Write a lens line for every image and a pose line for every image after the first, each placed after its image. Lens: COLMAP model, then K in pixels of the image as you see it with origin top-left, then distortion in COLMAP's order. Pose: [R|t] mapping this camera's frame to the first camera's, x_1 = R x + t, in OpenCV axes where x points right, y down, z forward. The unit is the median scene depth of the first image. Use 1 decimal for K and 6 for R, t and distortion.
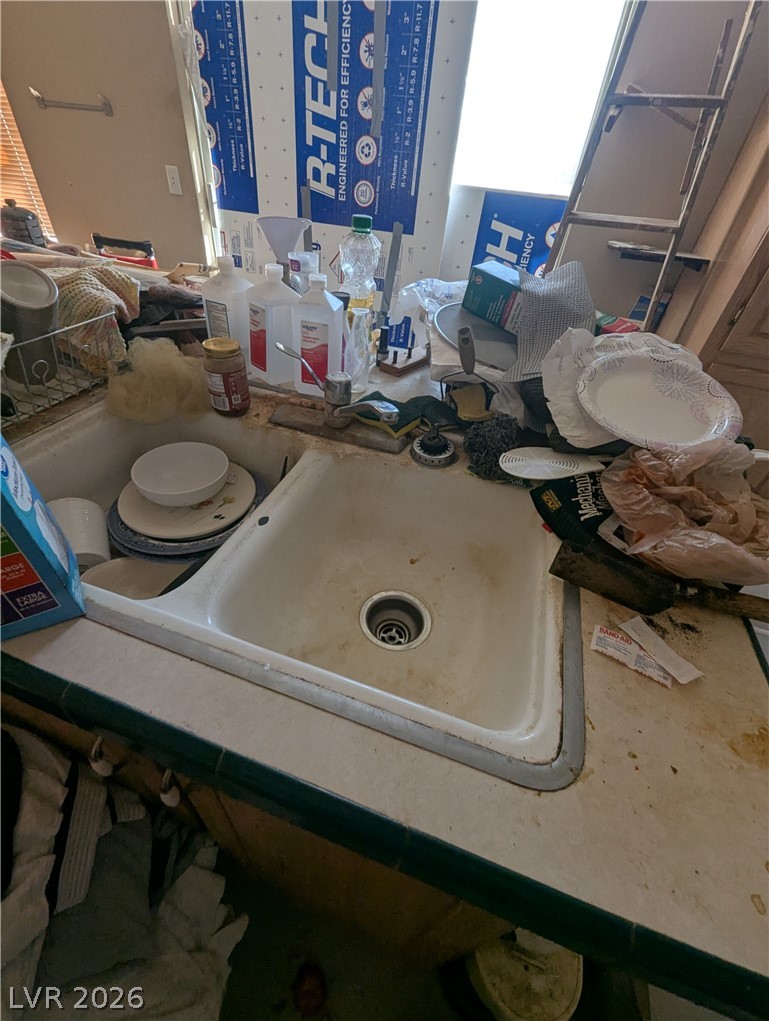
lens RADIAL K [[423.8, 0, 381.6], [0, 423.8, 510.5], [0, 0, 1]] dist [0.002296, -0.001735]
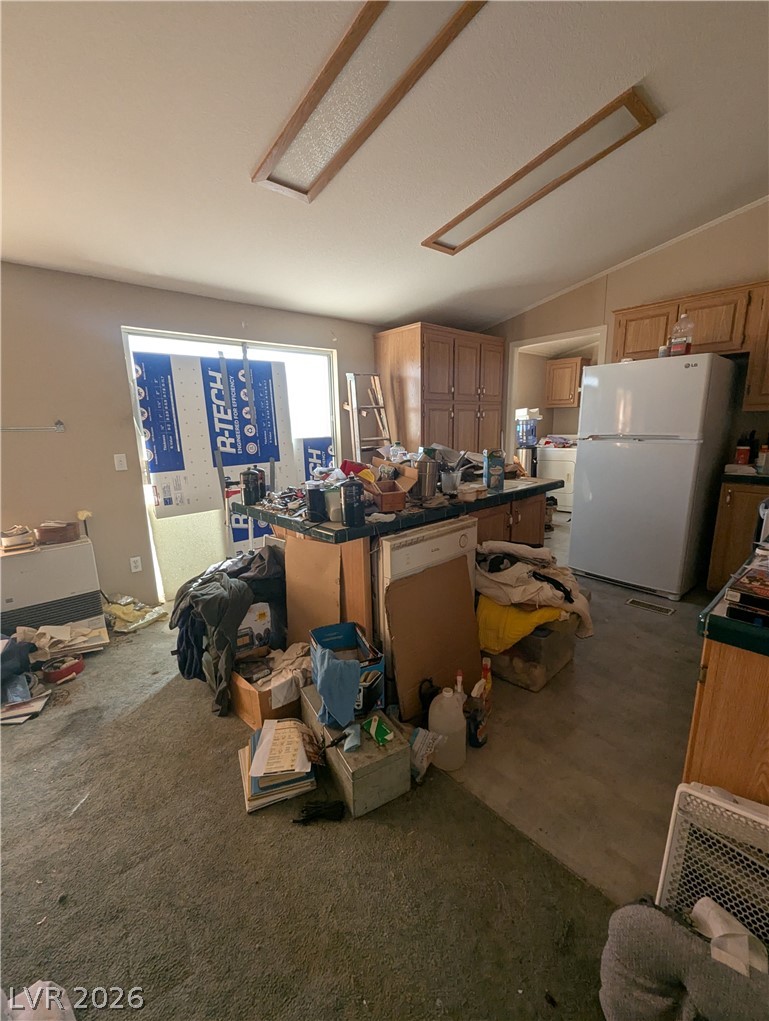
lens RADIAL K [[423.8, 0, 379.3], [0, 423.8, 511.9], [0, 0, 1]] dist [0.002296, -0.001735]
pose [[0.497285, -0.264184, 0.826386, -1.434873], [0.610707, 0.783144, -0.117138, 0.045143], [-0.616233, 0.562931, 0.550786, -0.239152]]
